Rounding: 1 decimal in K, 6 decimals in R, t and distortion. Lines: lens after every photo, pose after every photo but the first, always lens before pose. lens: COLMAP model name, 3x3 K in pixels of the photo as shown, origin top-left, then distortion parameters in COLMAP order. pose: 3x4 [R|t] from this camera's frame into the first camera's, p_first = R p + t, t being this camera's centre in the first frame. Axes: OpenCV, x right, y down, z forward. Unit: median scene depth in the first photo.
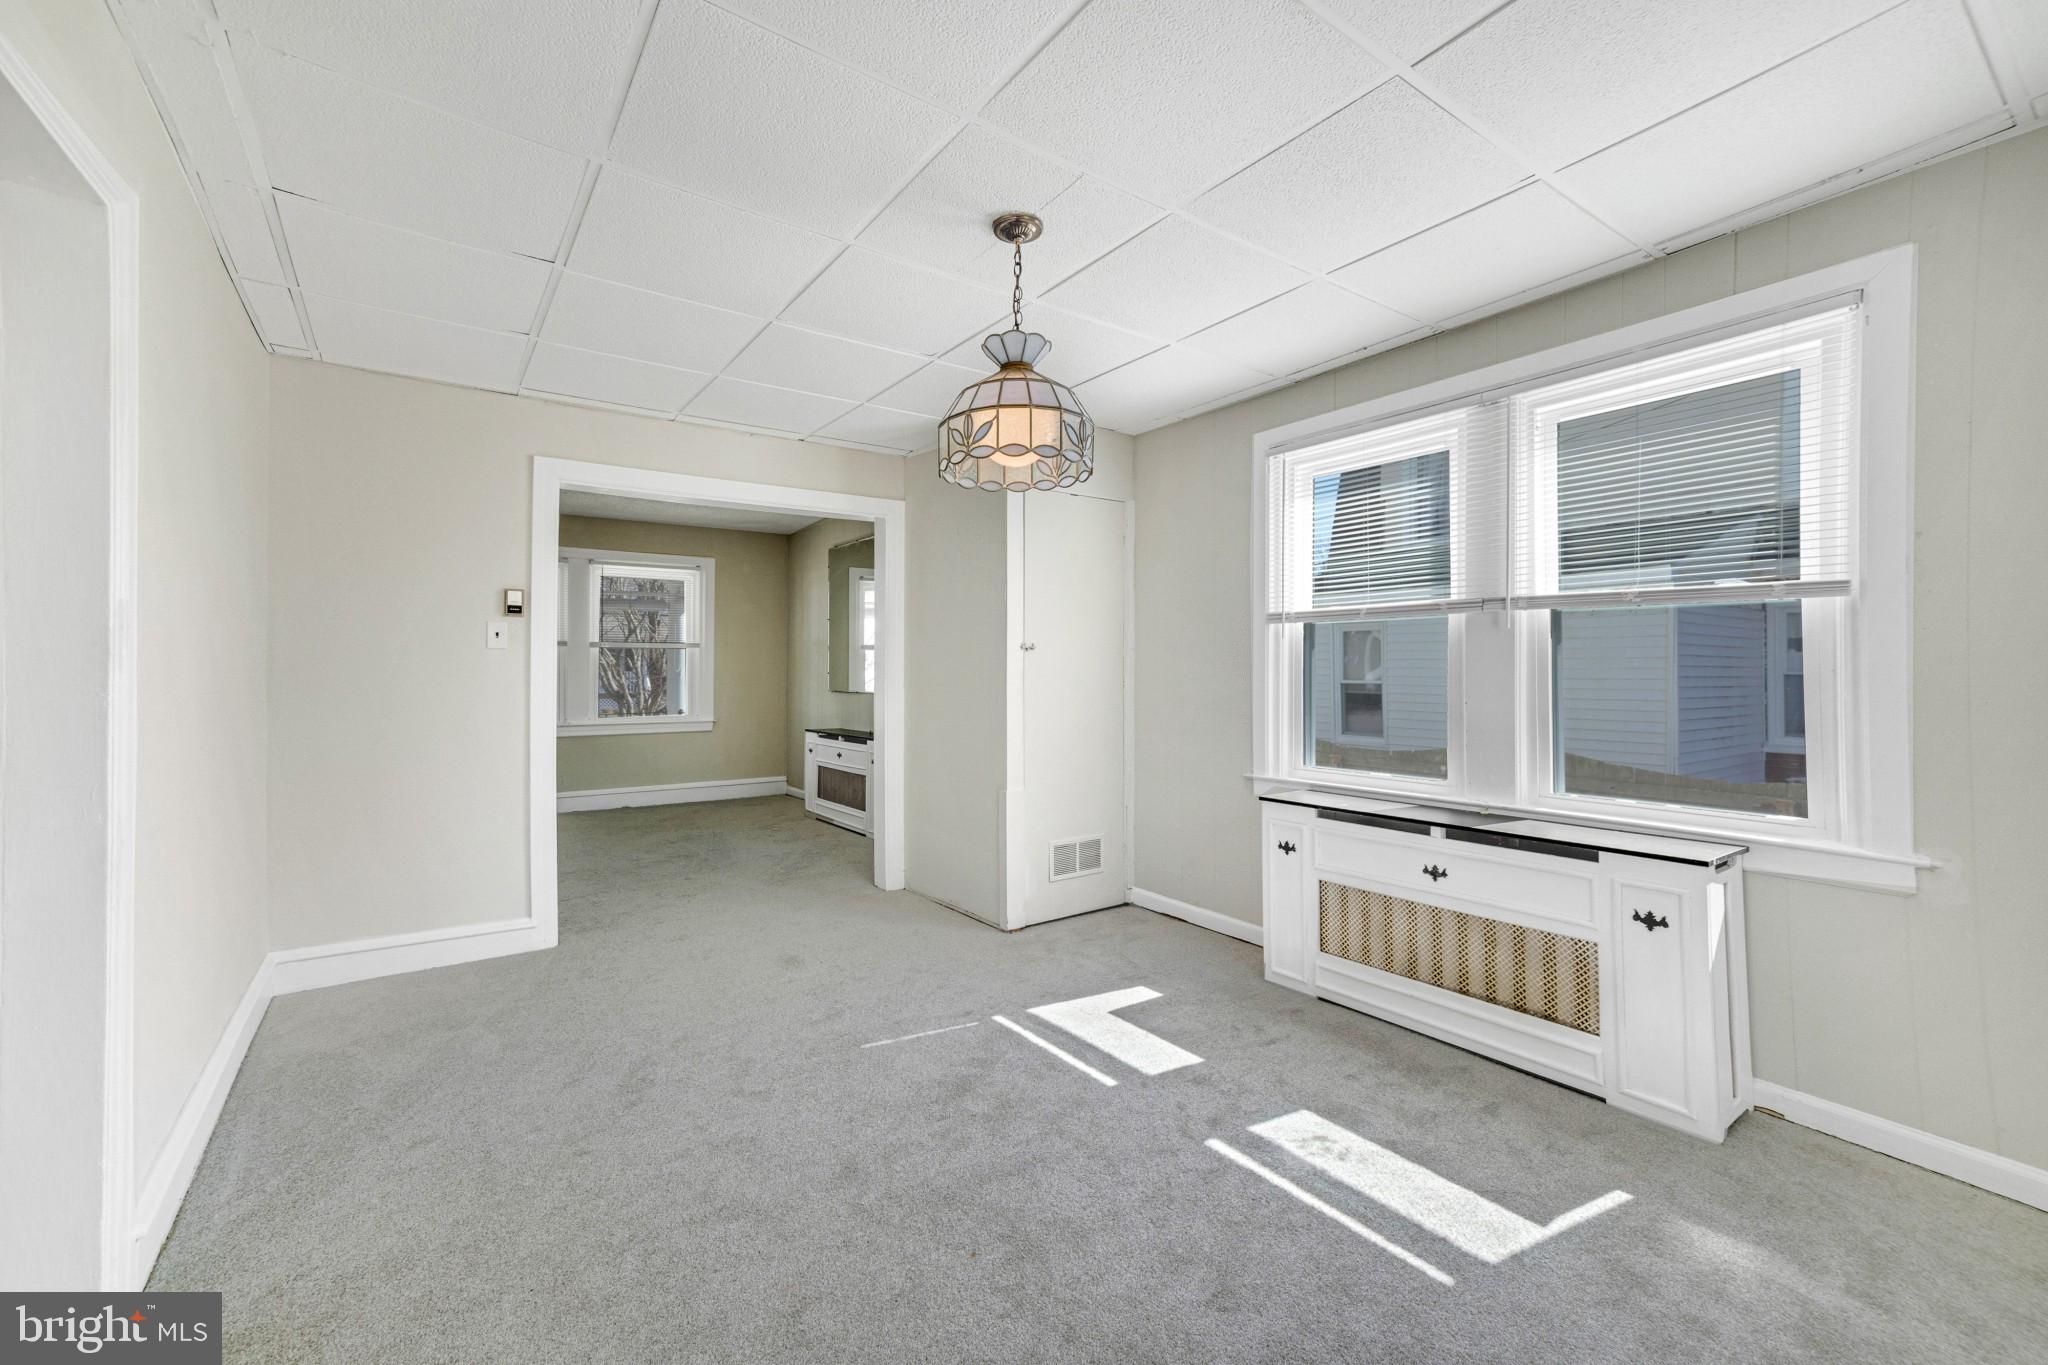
lens RADIAL K [[827.9, 0, 969.3], [0, 827.9, 672.0], [0, 0, 1]] dist [-0.000330, 0.000193]
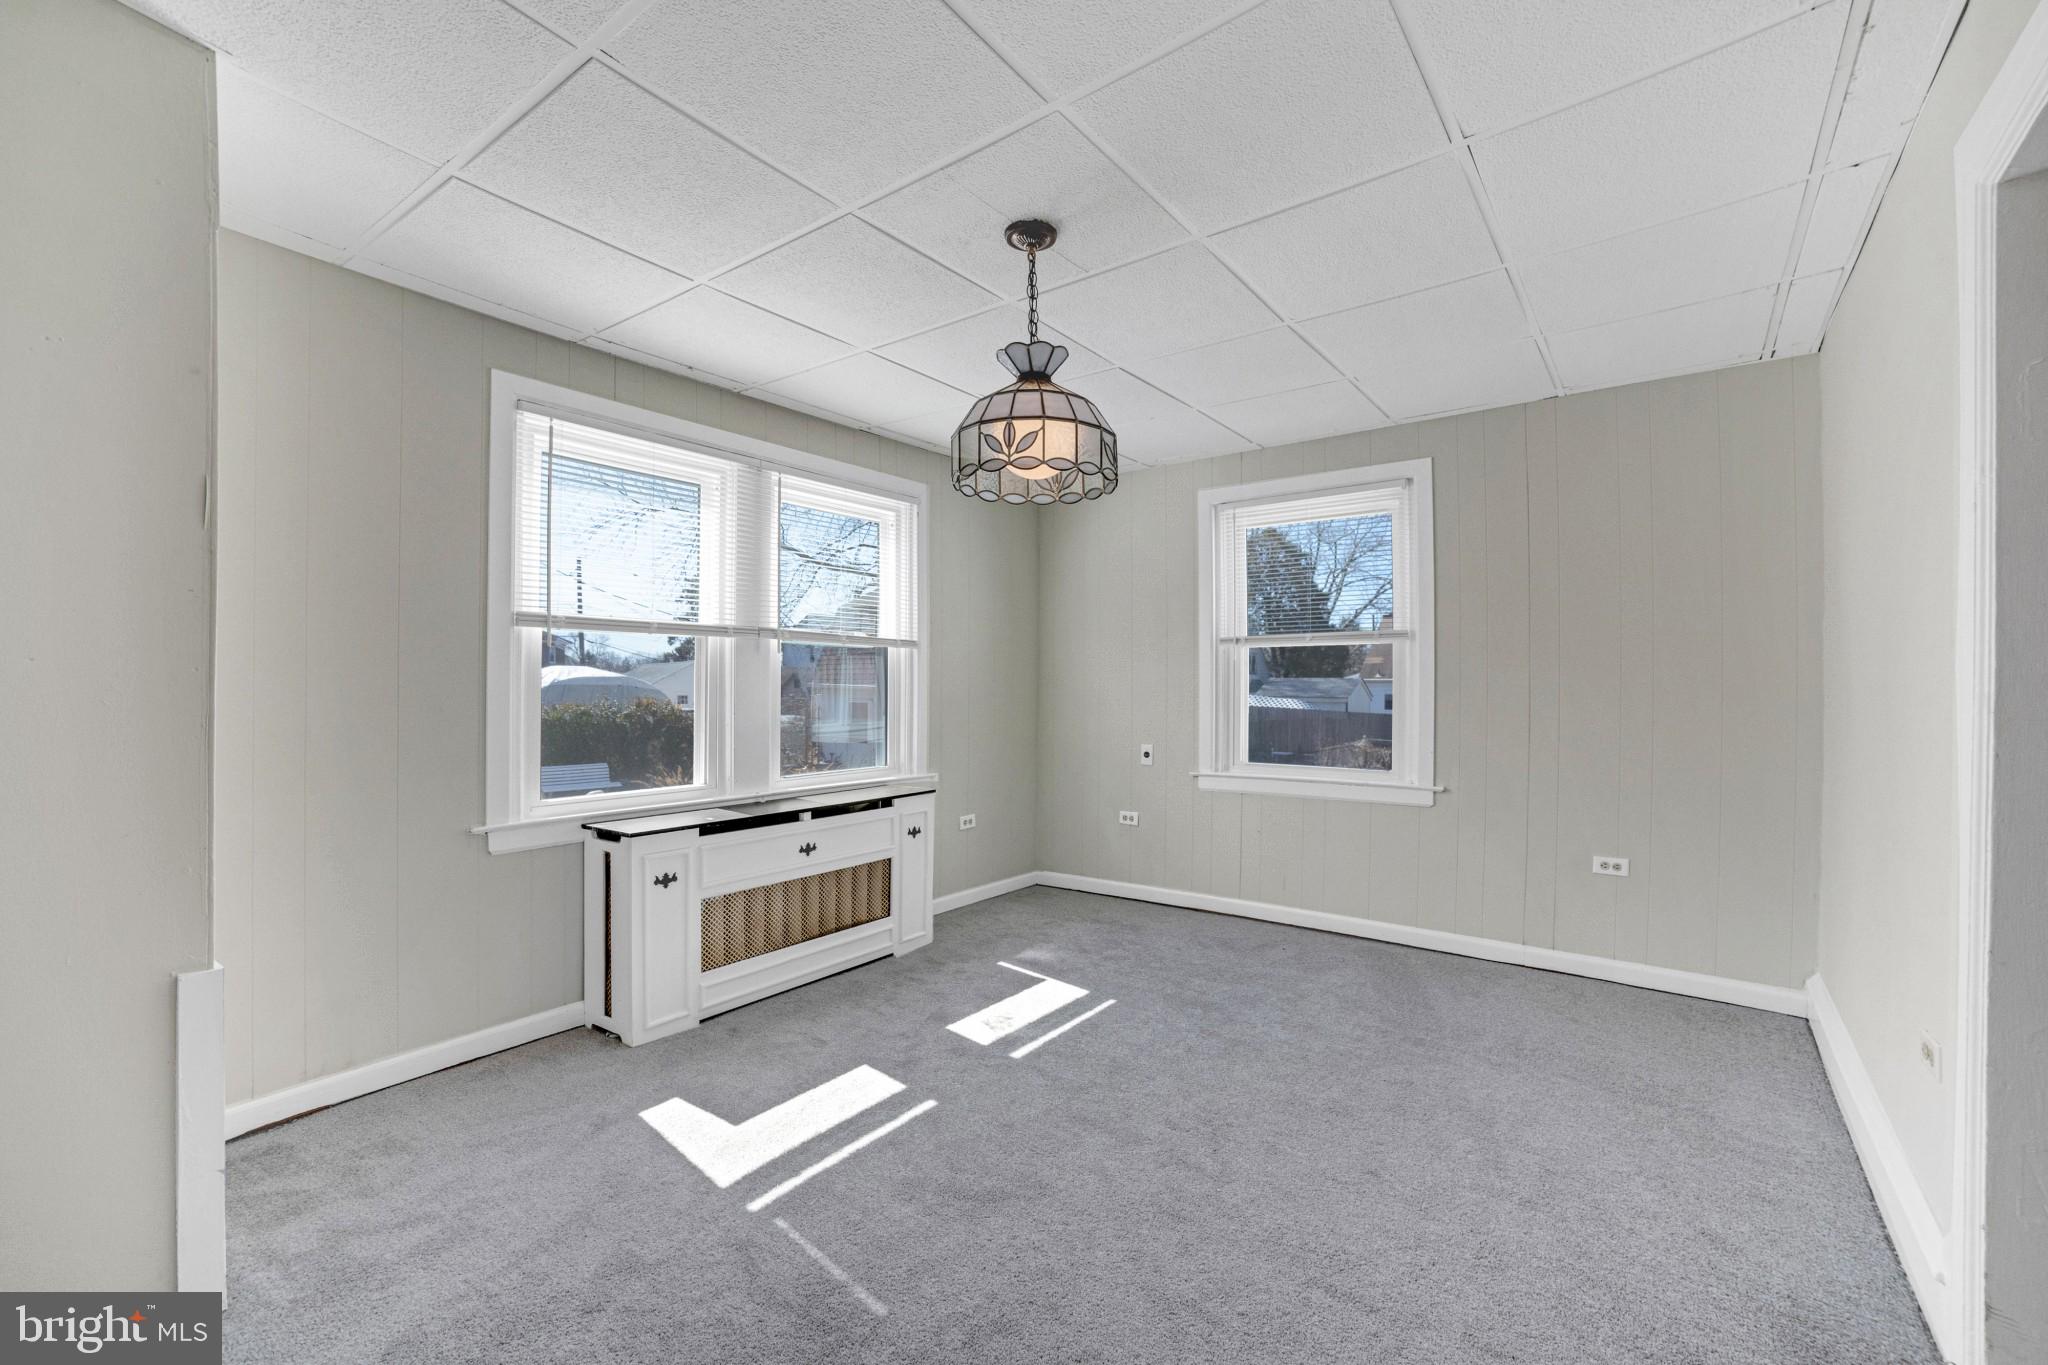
lens RADIAL K [[826.9, 0, 1045.9], [0, 826.9, 682.8], [0, 0, 1]] dist [-0.002195, 0.017183]
pose [[-0.324048, 0.001681, 0.946039, -0.739017], [0.000260, 0.999999, -0.001688, -0.004447], [-0.946041, -0.000301, -0.324048, 1.085482]]
